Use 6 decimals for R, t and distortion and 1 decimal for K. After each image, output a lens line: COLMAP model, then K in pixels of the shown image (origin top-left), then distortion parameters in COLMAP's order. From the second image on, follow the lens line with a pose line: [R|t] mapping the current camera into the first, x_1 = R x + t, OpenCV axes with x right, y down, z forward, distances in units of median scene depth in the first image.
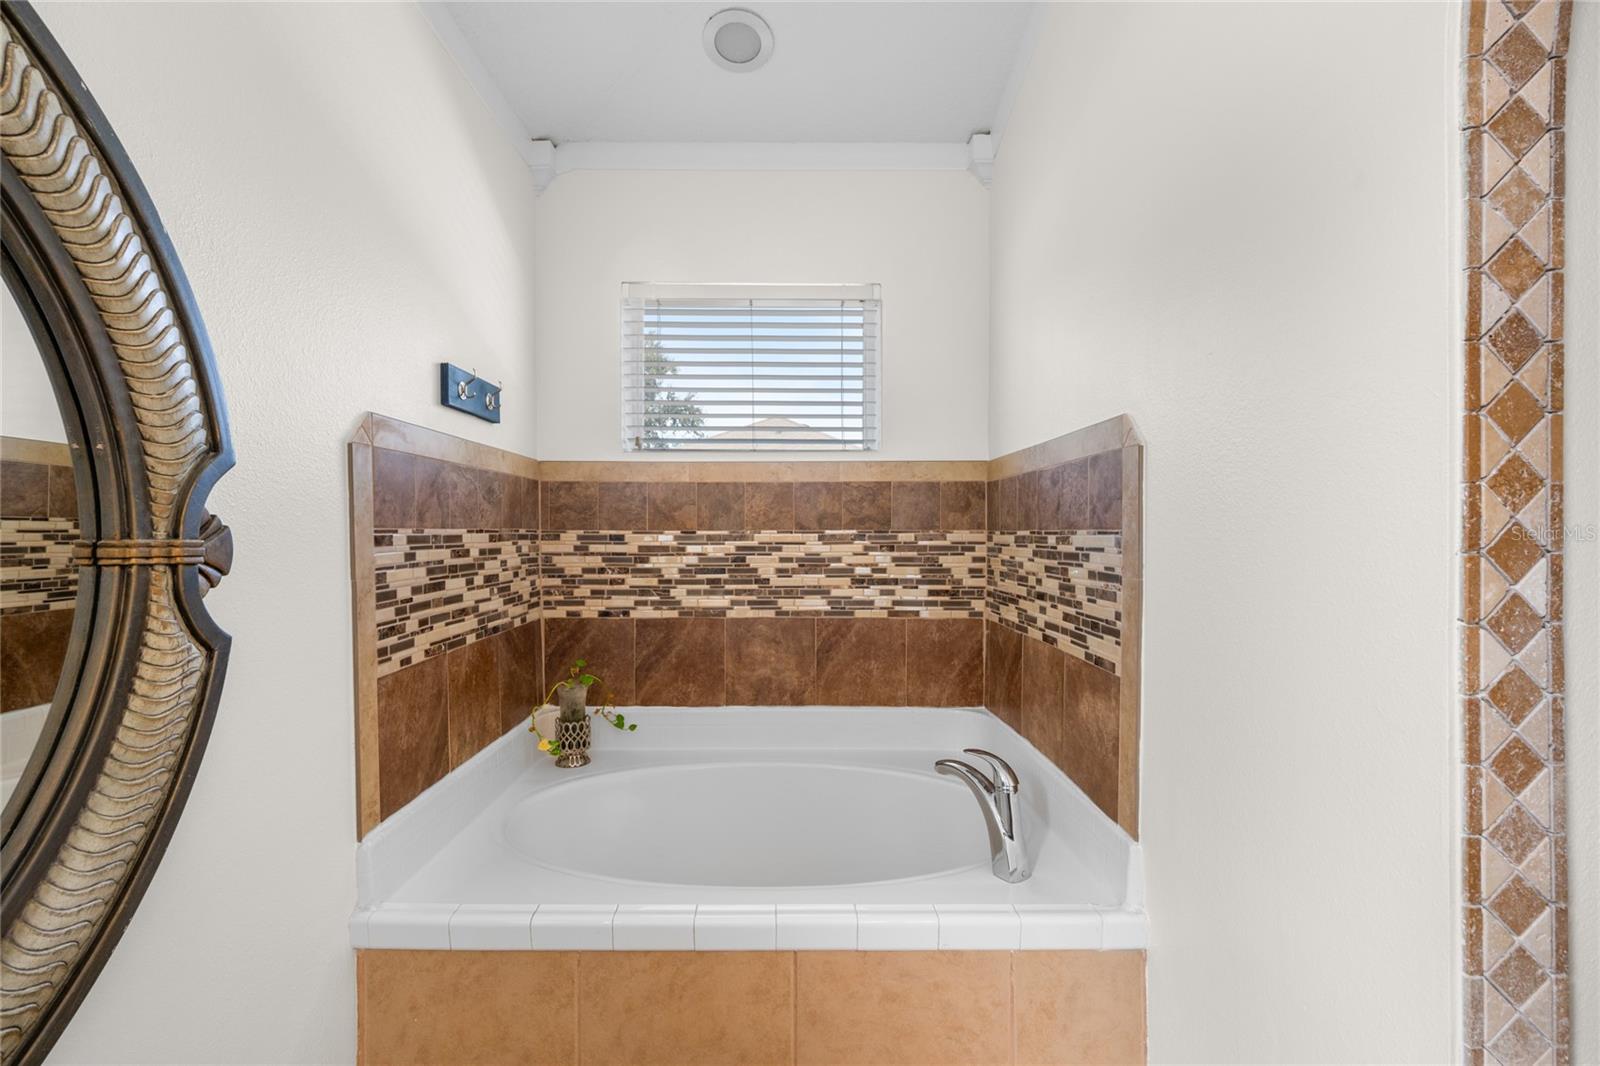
lens RADIAL K [[710.3, 0, 799.1], [0, 710.3, 529.6], [0, 0, 1]] dist [0.003729, 0.000018]
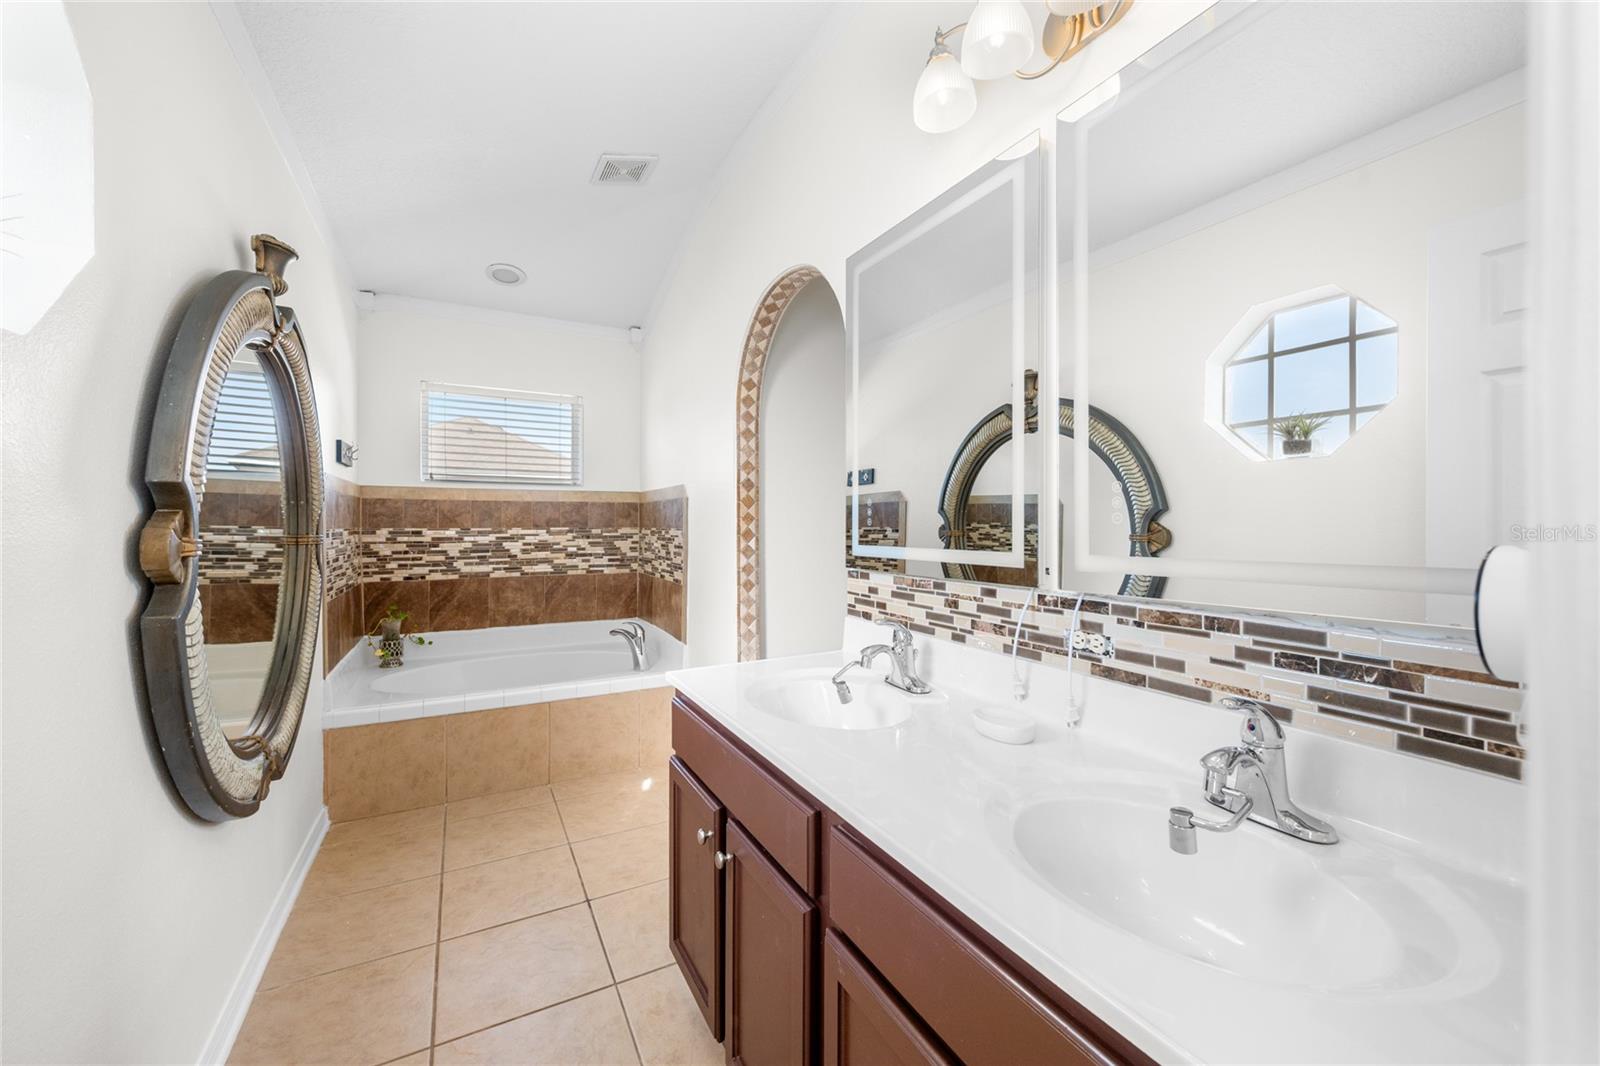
lens RADIAL K [[645.6, 0, 807.4], [0, 645.6, 520.8], [0, 0, 1]] dist [0.002982, 0.000011]
pose [[0.891923, 0.001170, 0.452186, -0.126854], [-0.000357, 0.999998, -0.001883, -0.014232], [-0.452187, 0.001518, 0.891922, -0.797548]]
